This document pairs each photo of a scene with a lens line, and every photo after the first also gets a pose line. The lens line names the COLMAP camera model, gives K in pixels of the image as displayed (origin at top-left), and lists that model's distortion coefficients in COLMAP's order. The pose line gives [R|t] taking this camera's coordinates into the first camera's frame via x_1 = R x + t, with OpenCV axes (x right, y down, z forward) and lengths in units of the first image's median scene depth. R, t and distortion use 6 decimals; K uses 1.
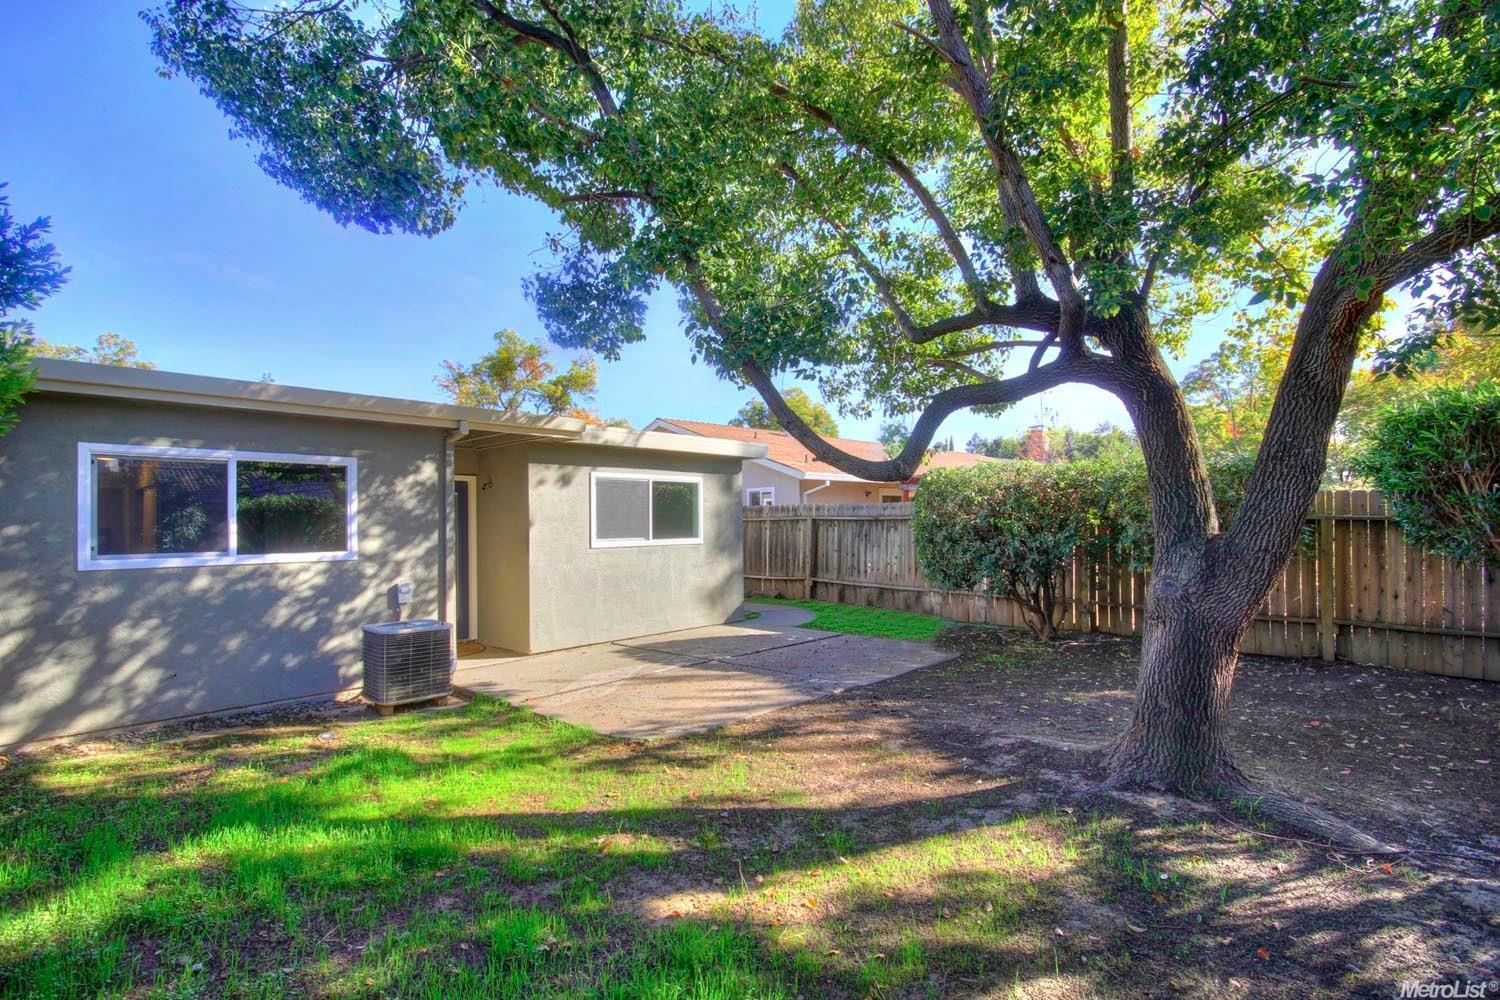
lens RADIAL K [[705.9, 0, 754.6], [0, 705.9, 514.1], [0, 0, 1]] dist [-0.005244, -0.000201]
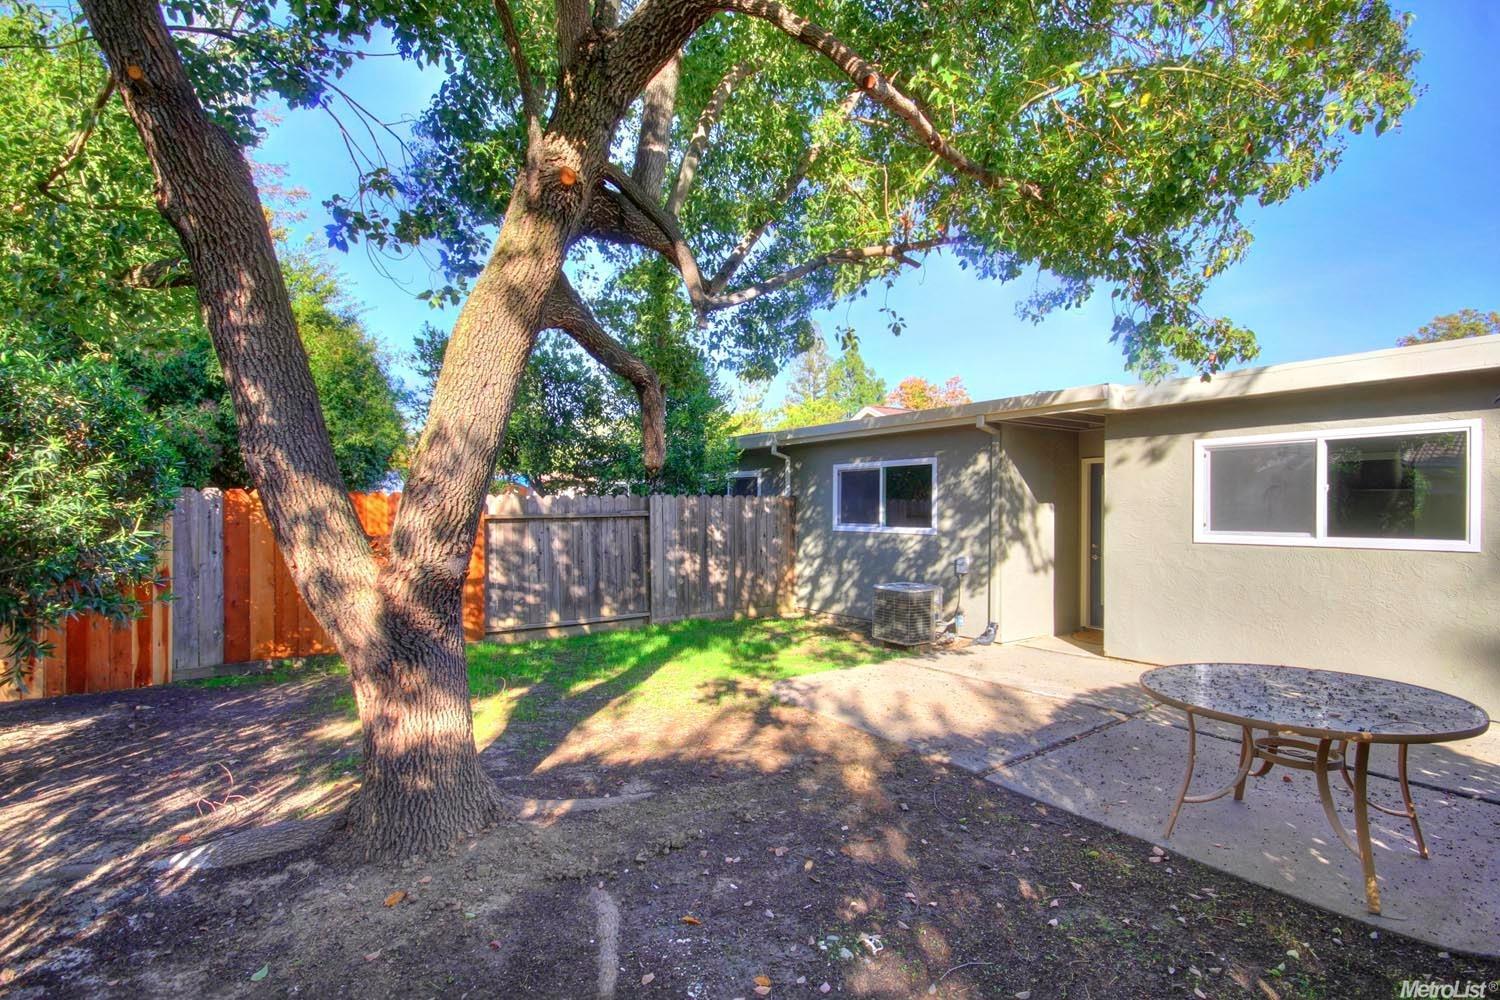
lens RADIAL K [[705.9, 0, 754.6], [0, 705.9, 514.1], [0, 0, 1]] dist [-0.005244, -0.000201]
pose [[-0.201487, 0.020458, -0.979278, 0.851483], [0.015242, 0.999726, 0.017749, -0.002356], [0.979373, -0.011350, -0.201744, 1.000294]]
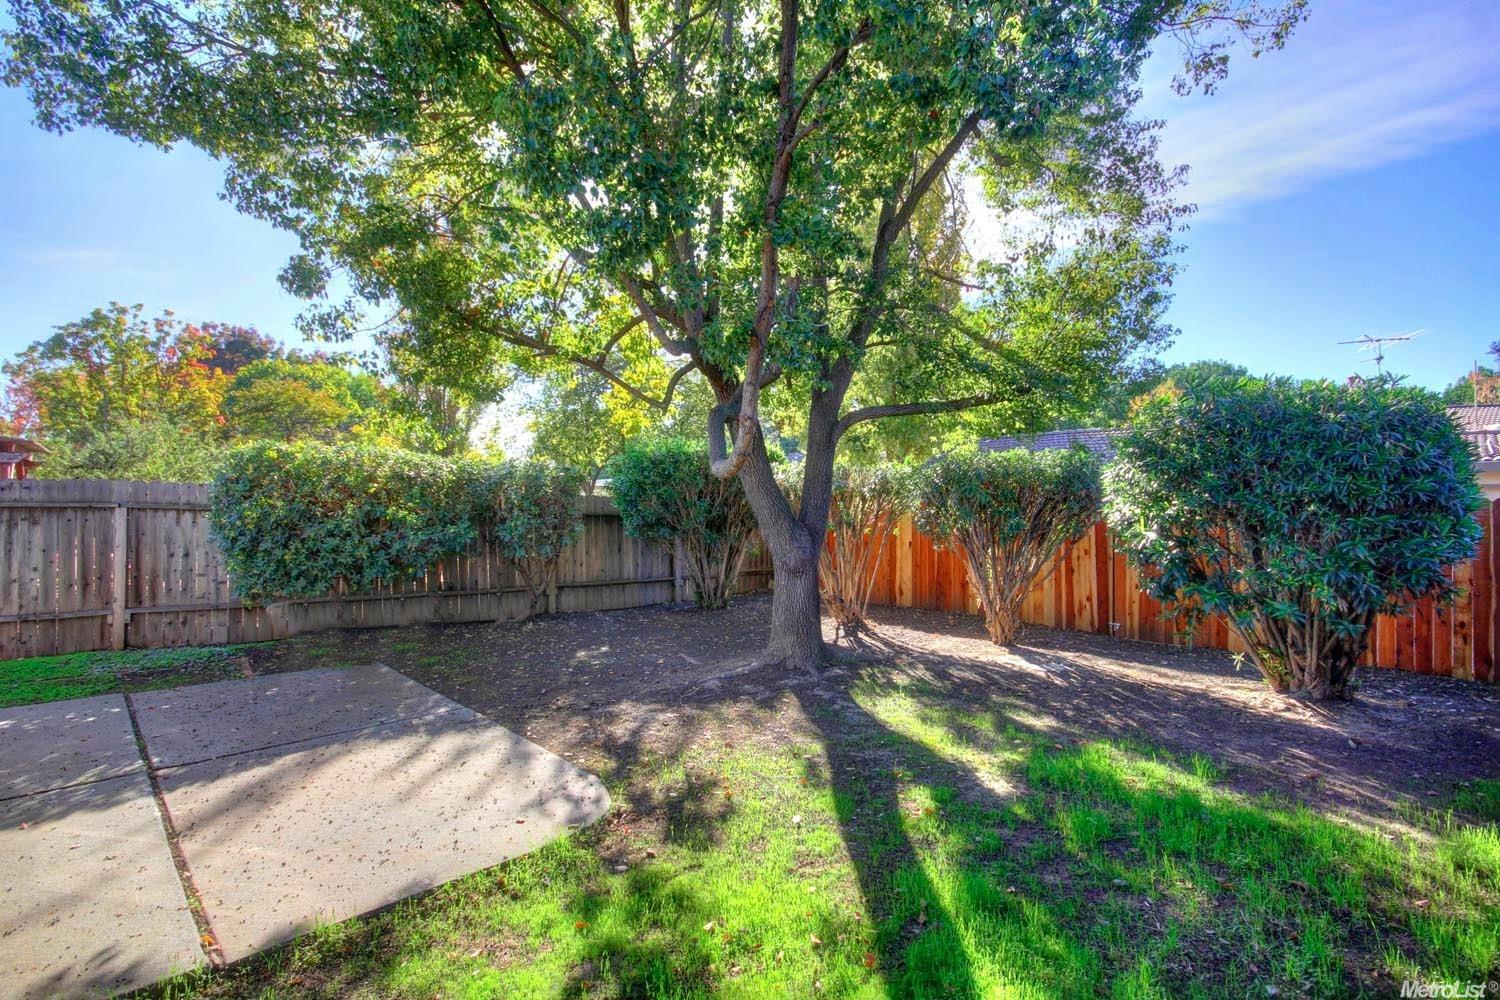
lens RADIAL K [[696.1, 0, 746.2], [0, 696.1, 504.4], [0, 0, 1]] dist [-0.000800, -0.001012]
pose [[0.041481, 0.024163, 0.998847, -0.718743], [-0.014667, 0.999615, -0.023573, 0.015984], [-0.999032, -0.013672, 0.041819, 0.681843]]
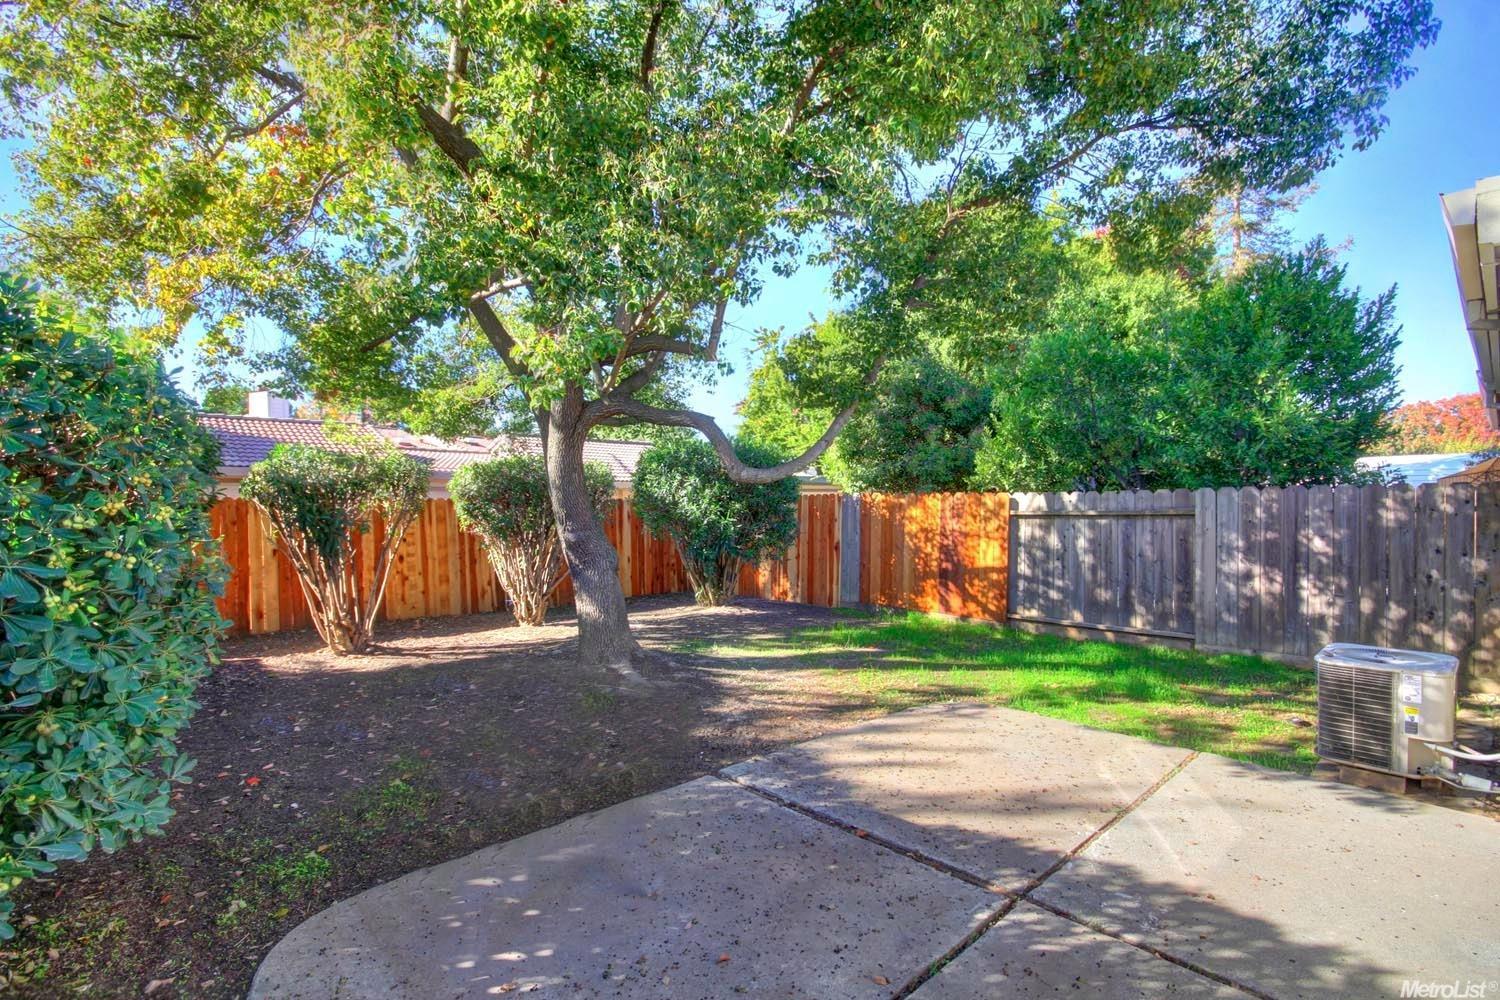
lens RADIAL K [[696.1, 0, 746.2], [0, 696.1, 504.4], [0, 0, 1]] dist [-0.000800, -0.001012]
pose [[-0.996649, 0.019968, 0.079316, 0.067191], [0.019210, 0.999762, -0.010301, 0.004567], [-0.079503, -0.008742, -0.996796, 1.751511]]
